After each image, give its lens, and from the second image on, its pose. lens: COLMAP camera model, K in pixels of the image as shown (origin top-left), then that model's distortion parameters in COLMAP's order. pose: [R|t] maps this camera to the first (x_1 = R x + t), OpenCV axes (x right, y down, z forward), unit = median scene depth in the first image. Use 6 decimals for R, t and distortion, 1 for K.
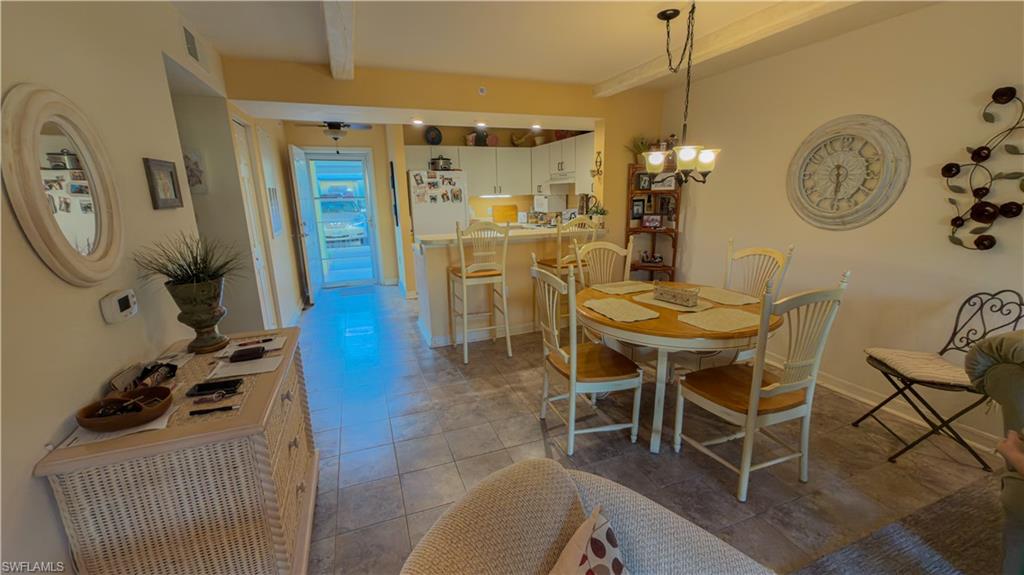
lens RADIAL K [[407.4, 0, 512.9], [0, 407.4, 287.6], [0, 0, 1]] dist [-0.000720, -0.000432]
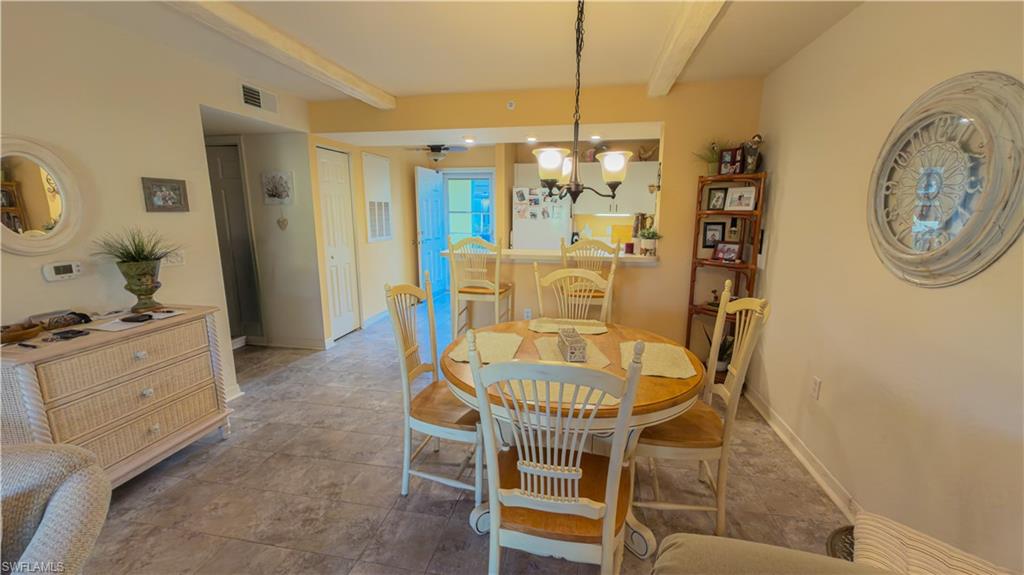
lens RADIAL K [[407.4, 0, 516.4], [0, 407.4, 291.6], [0, 0, 1]] dist [-0.000720, -0.000432]
pose [[0.854507, 0.121753, -0.504969, 0.389203], [-0.139096, 0.990273, 0.003385, -0.038207], [0.500470, 0.067347, 0.863131, 0.161808]]
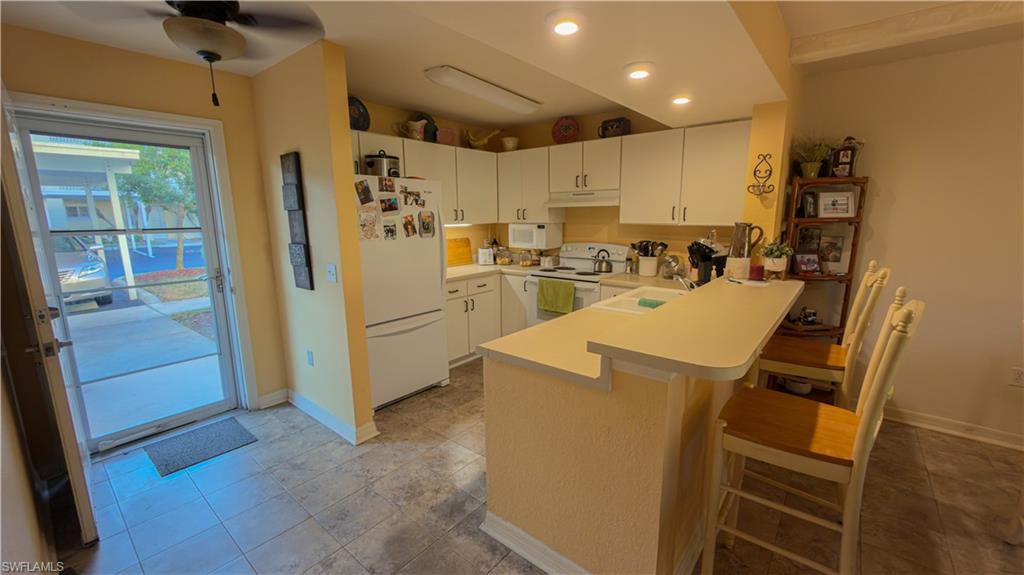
lens RADIAL K [[407.4, 0, 515.7], [0, 407.4, 285.7], [0, 0, 1]] dist [-0.000720, -0.000432]
pose [[0.869574, -0.075791, 0.487951, -0.405214], [0.108207, 0.993381, -0.038537, -0.148772], [-0.481801, 0.086310, 0.872020, 0.635233]]
